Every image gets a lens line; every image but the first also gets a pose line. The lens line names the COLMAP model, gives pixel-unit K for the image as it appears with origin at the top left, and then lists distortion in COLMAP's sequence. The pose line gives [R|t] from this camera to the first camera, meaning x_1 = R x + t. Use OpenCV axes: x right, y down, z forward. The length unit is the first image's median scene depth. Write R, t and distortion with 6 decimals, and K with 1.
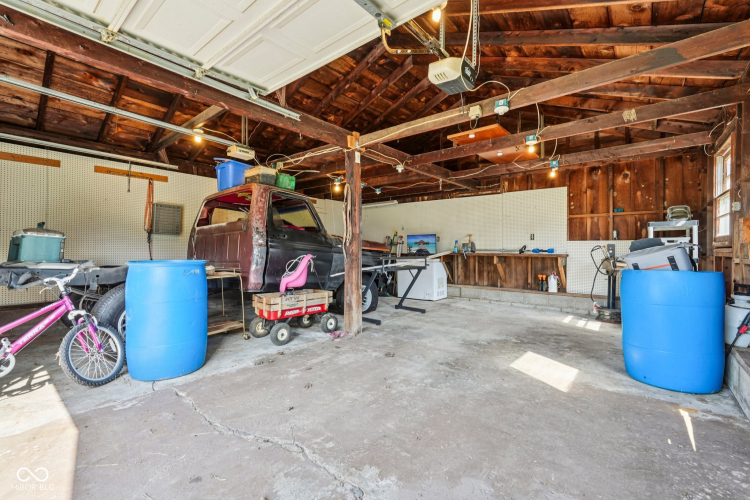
lens RADIAL K [[329.3, 0, 373.9], [0, 329.3, 252.2], [0, 0, 1]] dist [-0.018479, 0.009652]
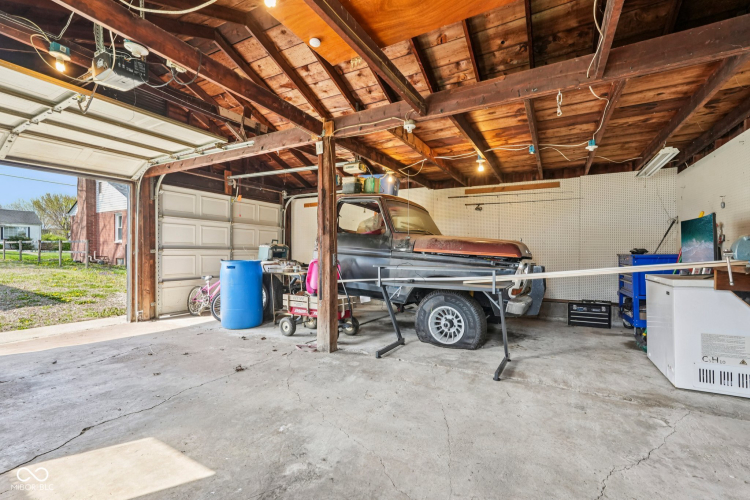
lens RADIAL K [[329.3, 0, 373.9], [0, 329.3, 252.2], [0, 0, 1]] dist [-0.018479, 0.009652]
pose [[0.181222, 0.001750, -0.983441, 0.999357], [-0.003027, 0.999995, 0.001221, -0.021625], [0.983438, 0.002756, 0.181226, 1.162157]]
